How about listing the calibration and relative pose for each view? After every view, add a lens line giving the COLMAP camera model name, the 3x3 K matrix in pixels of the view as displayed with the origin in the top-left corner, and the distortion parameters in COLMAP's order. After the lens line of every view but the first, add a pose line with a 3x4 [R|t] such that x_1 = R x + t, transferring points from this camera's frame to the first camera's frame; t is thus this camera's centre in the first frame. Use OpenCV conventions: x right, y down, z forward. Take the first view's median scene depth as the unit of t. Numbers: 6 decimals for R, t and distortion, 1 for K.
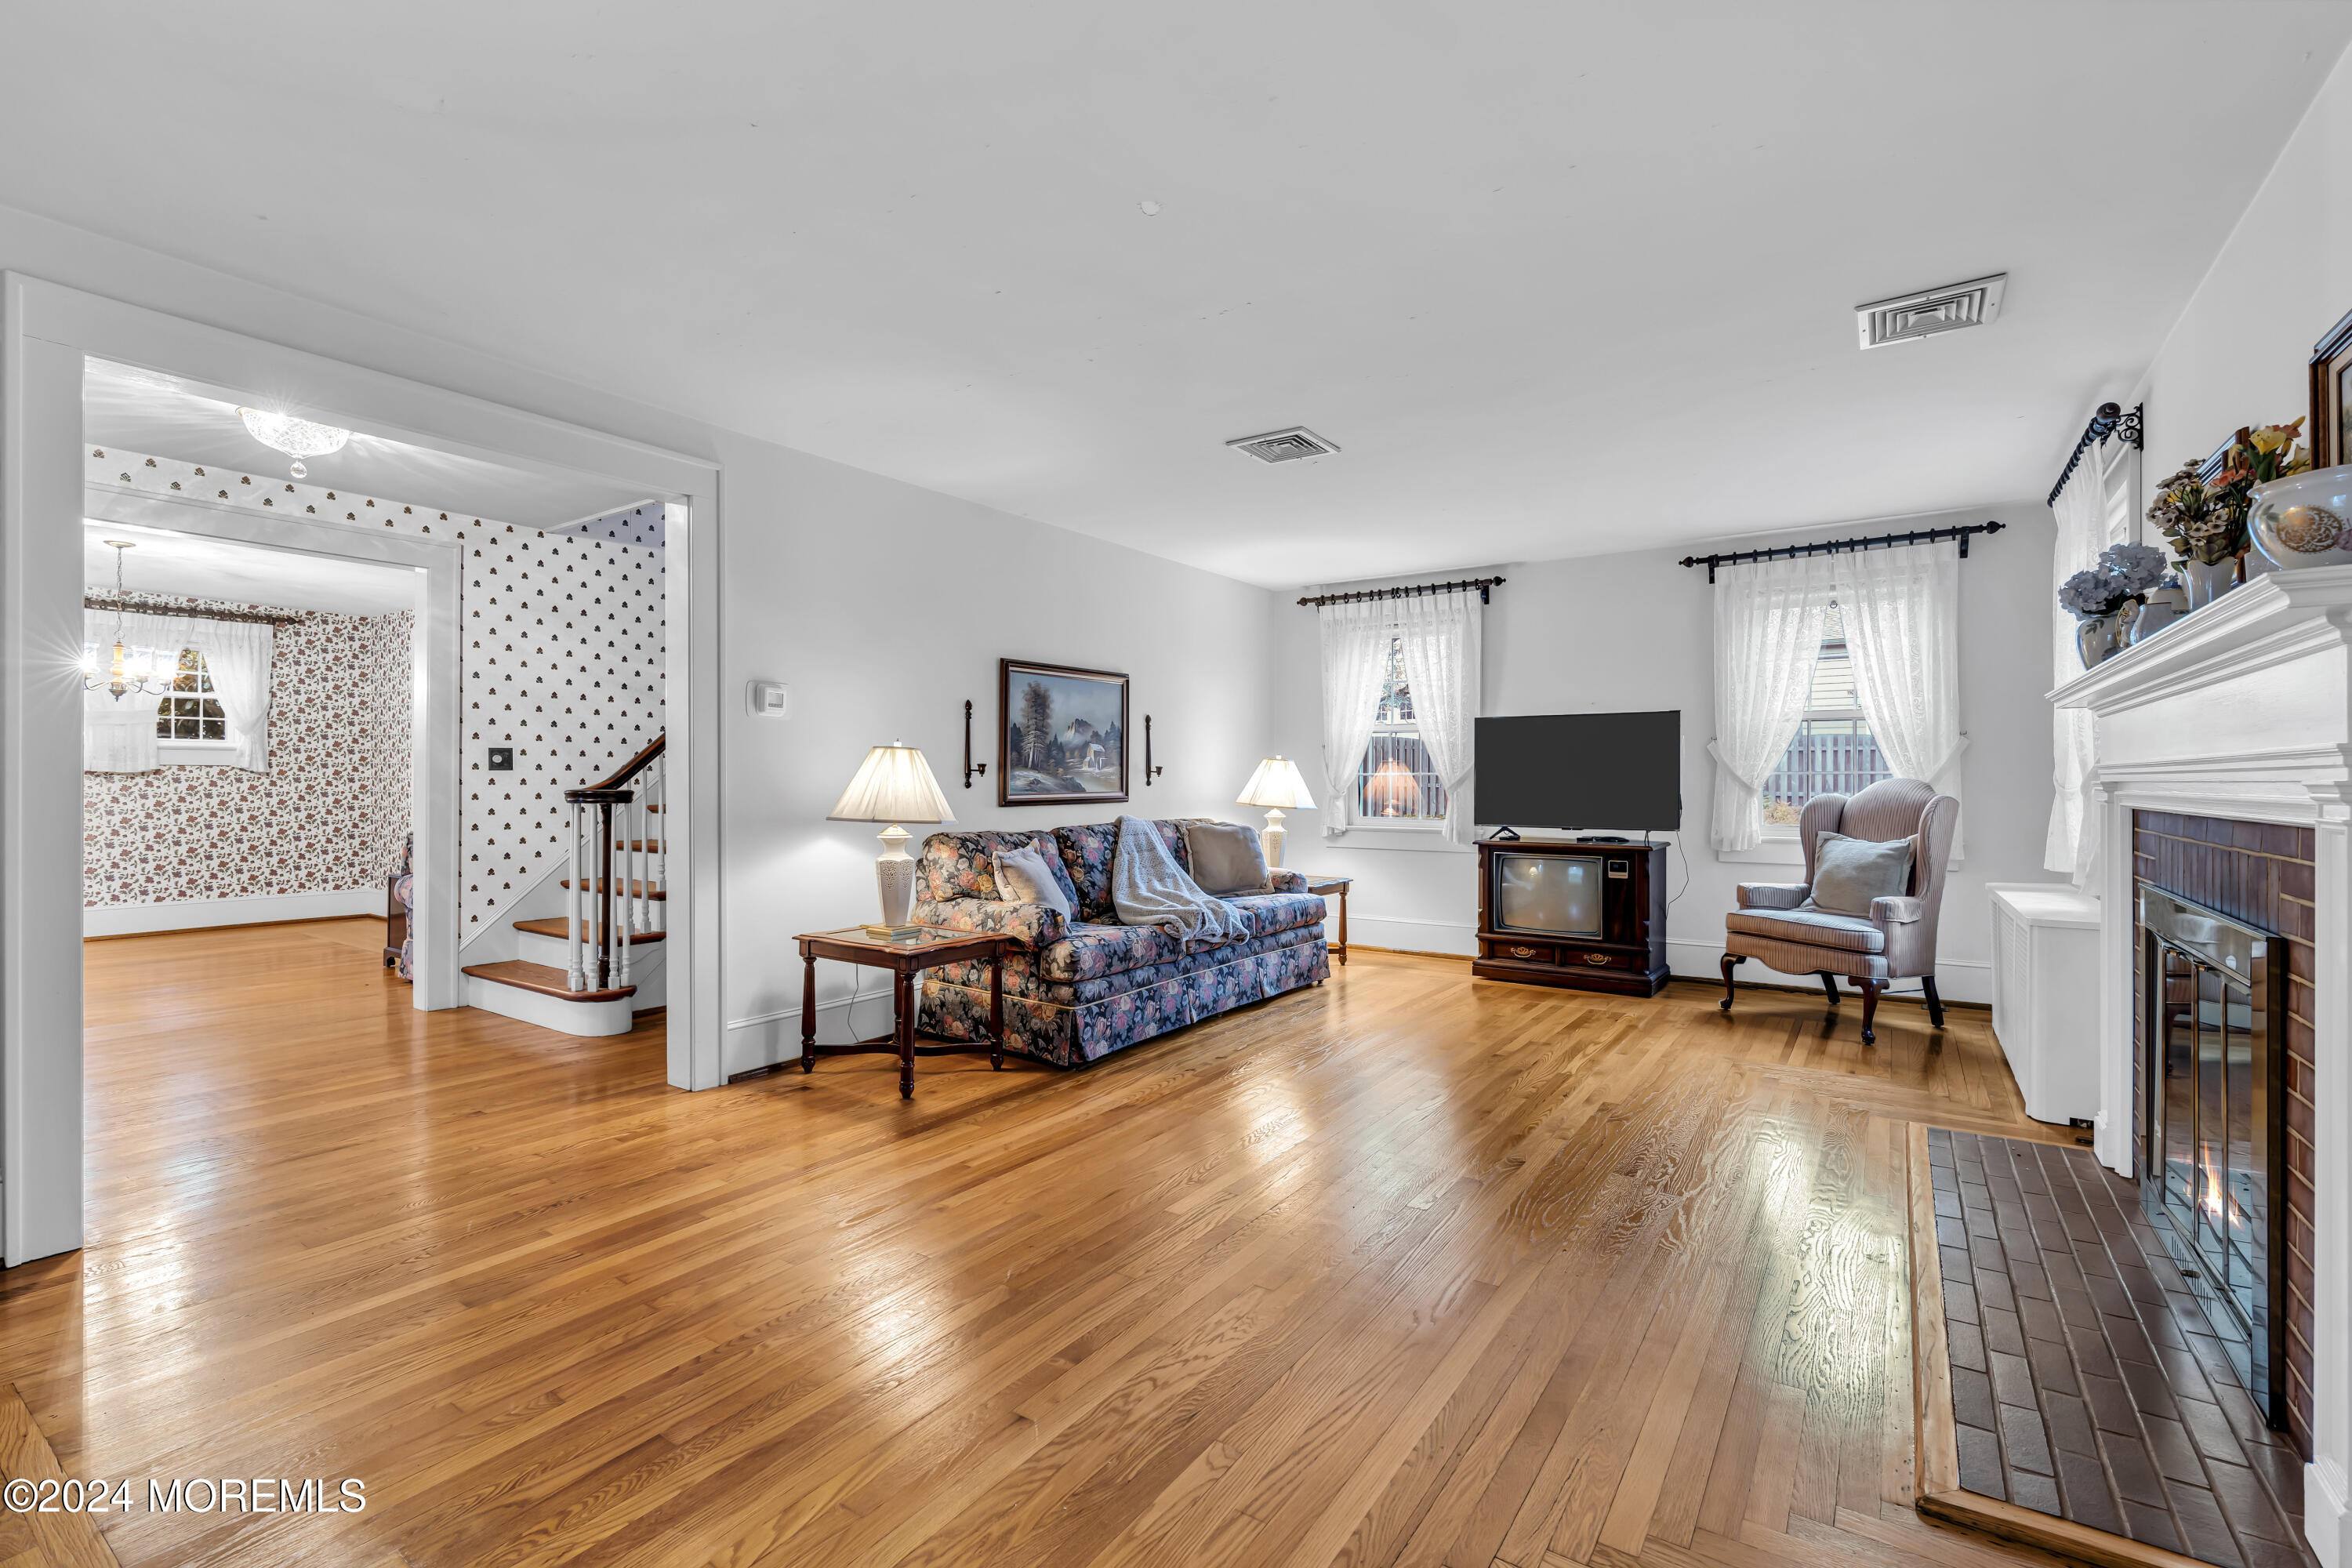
lens RADIAL K [[1050.1, 0, 1176.8], [0, 1050.1, 779.9], [0, 0, 1]] dist [-0.009872, 0.004120]
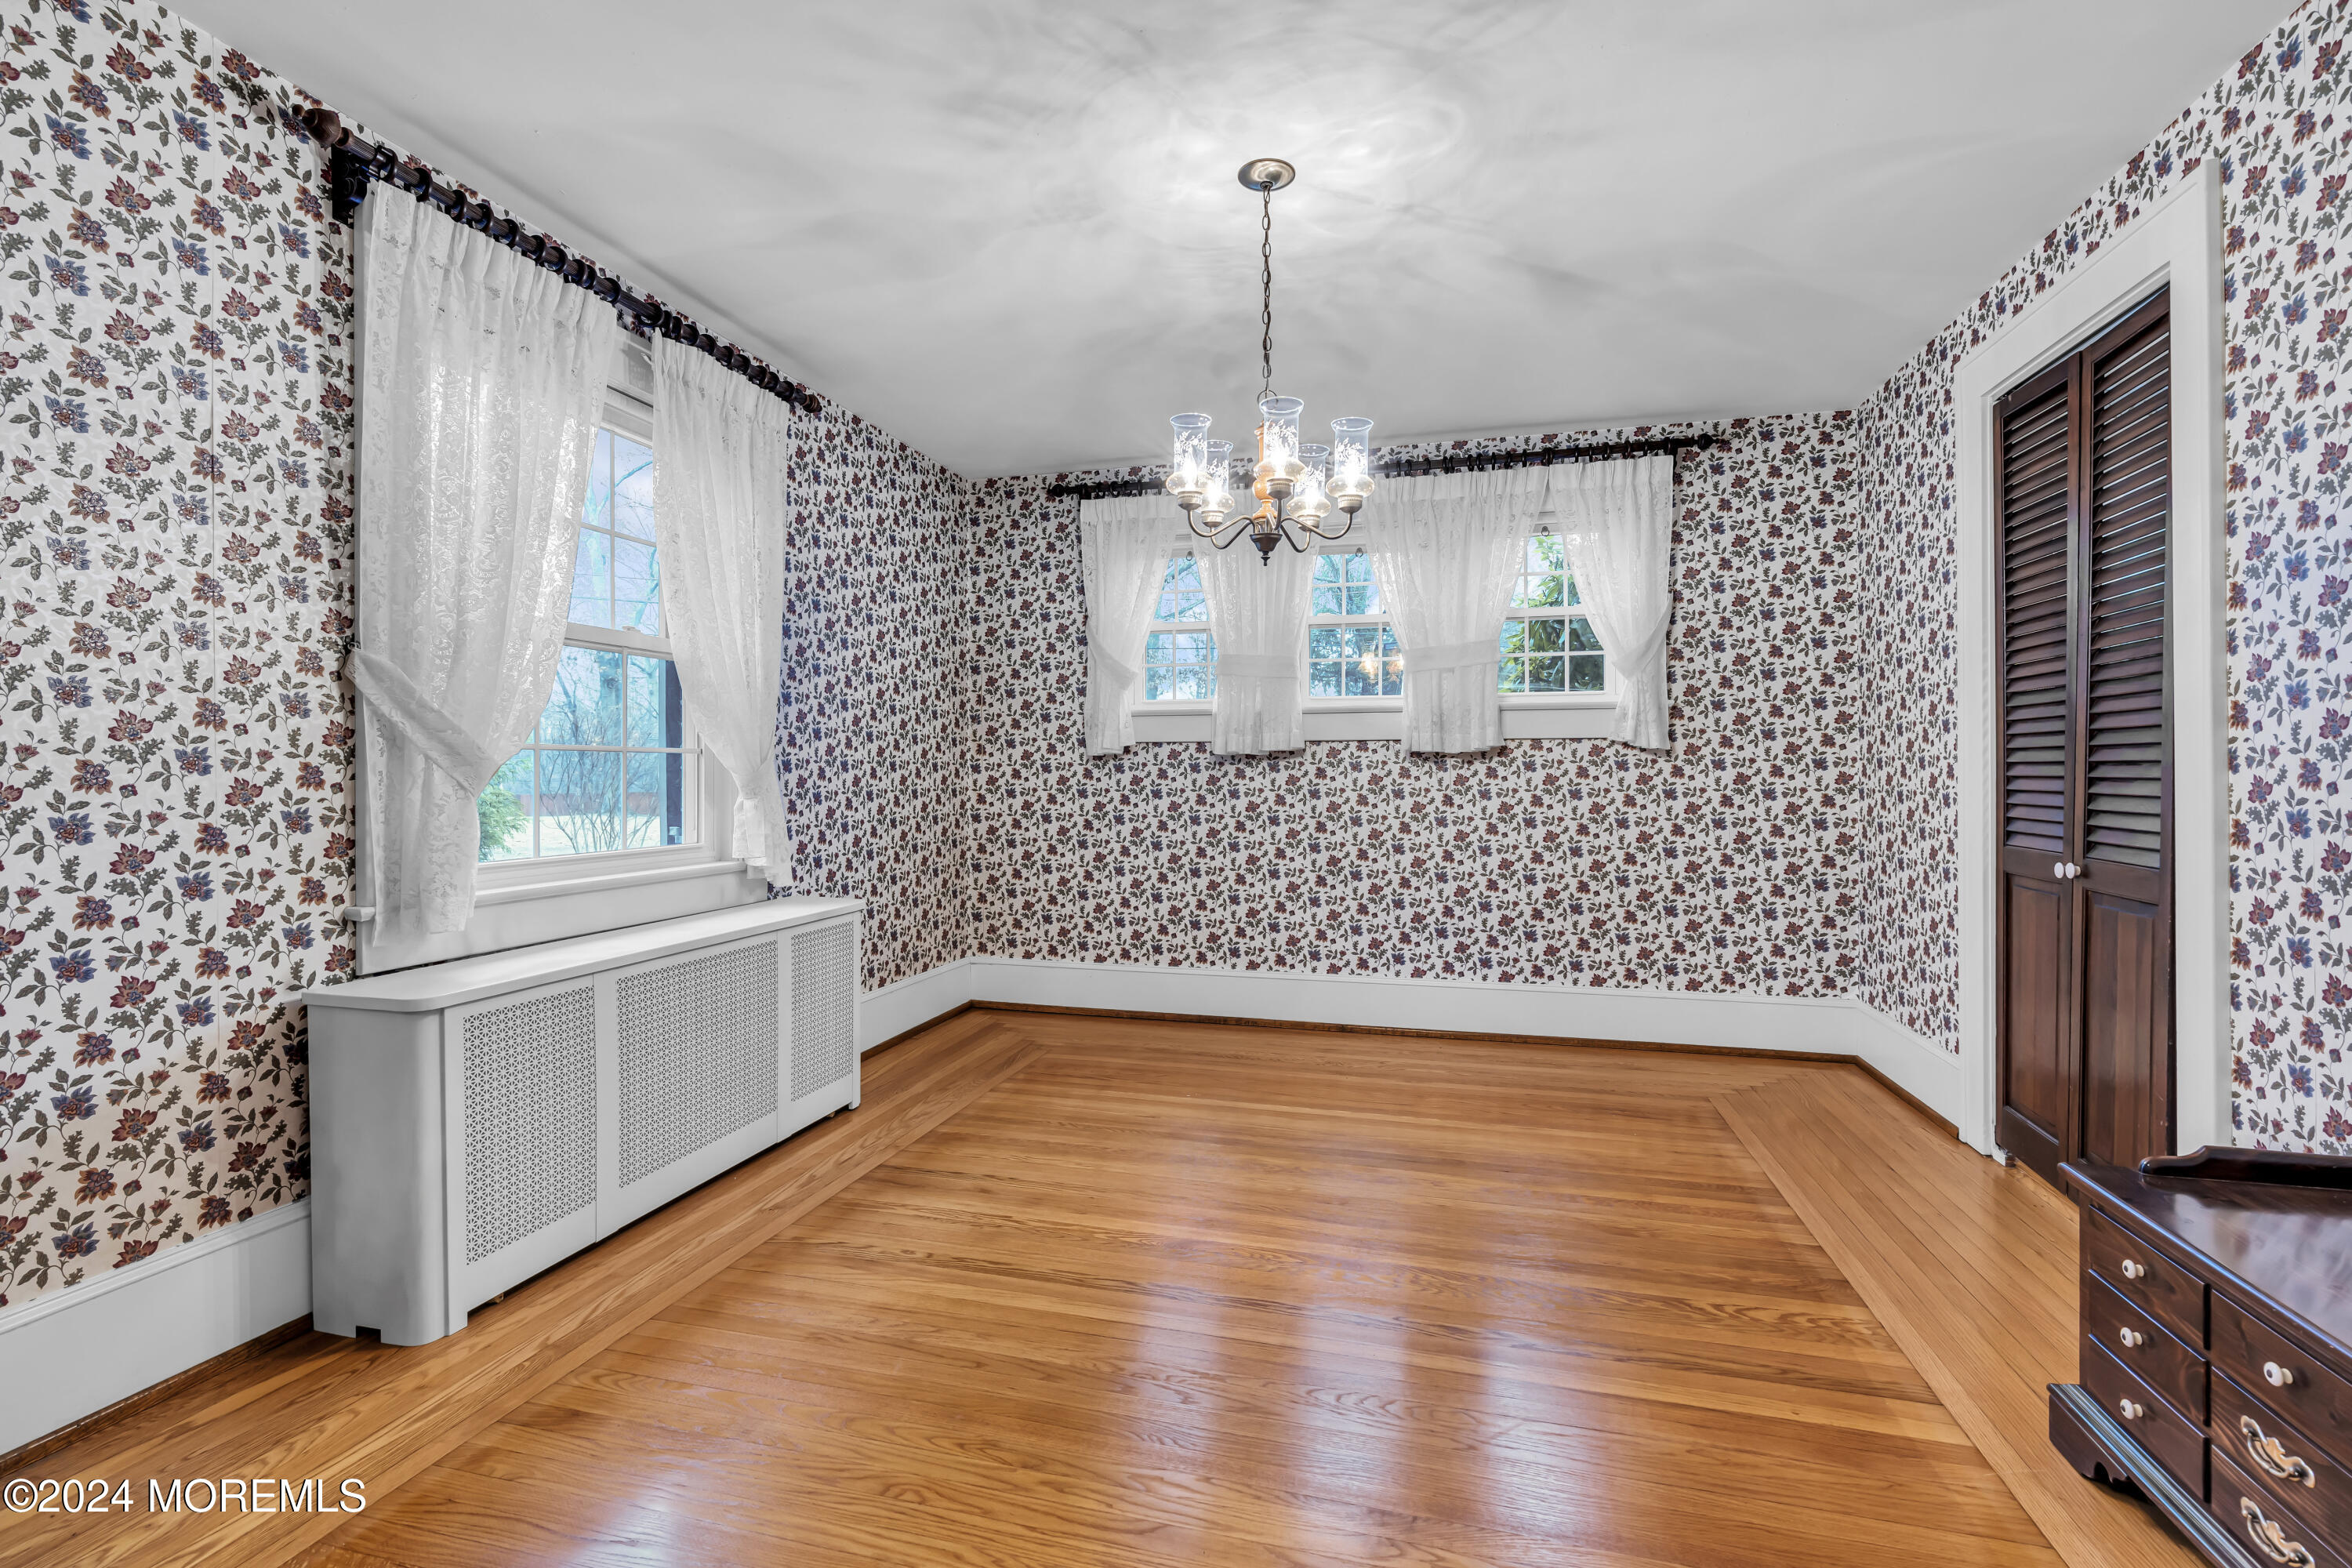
lens RADIAL K [[1053.5, 0, 1179.5], [0, 1053.5, 776.2], [0, 0, 1]] dist [-0.014042, 0.007191]
pose [[0.330730, -0.001965, -0.943723, -0.691934], [0.004994, 0.999987, -0.000332, 0.006961], [0.943712, -0.004603, 0.330735, 0.899798]]
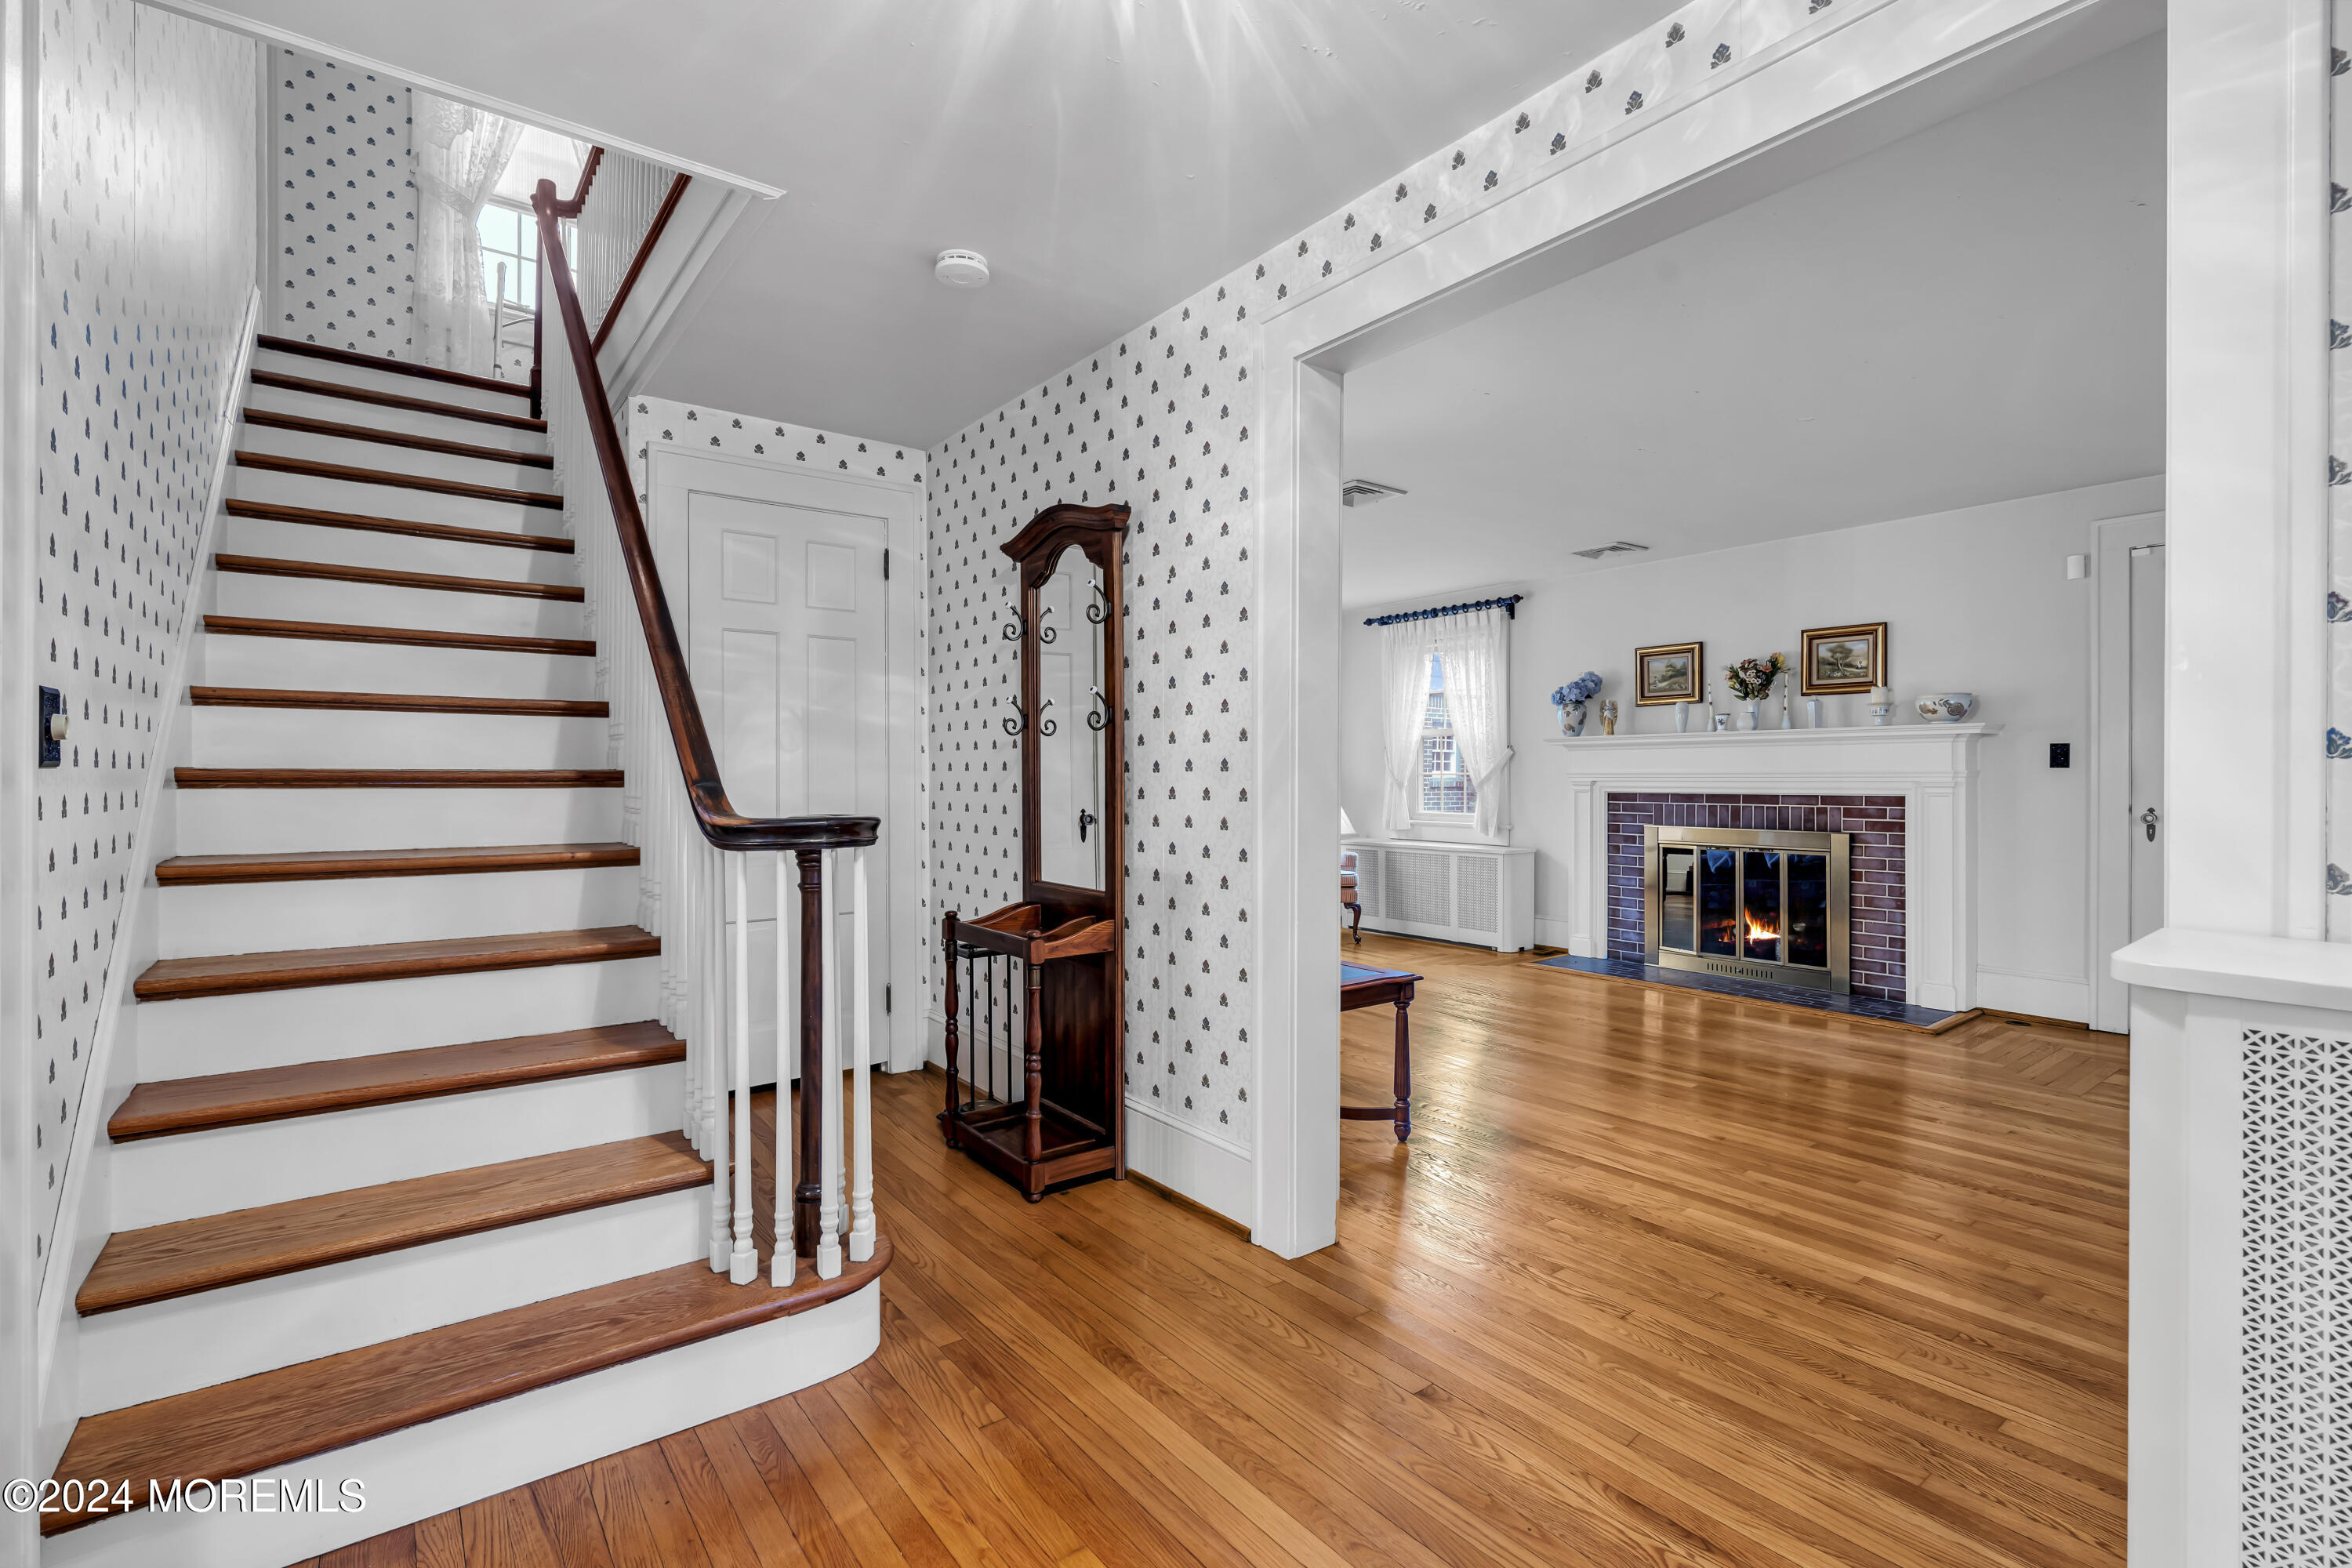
lens RADIAL K [[1061.1, 0, 1179.7], [0, 1061.1, 779.6], [0, 0, 1]] dist [-0.002556, -0.000145]
pose [[0.313192, -0.004859, 0.949678, -0.817713], [0.000547, 0.999988, 0.004936, -0.006803], [-0.949690, -0.001026, 0.313190, 0.623763]]
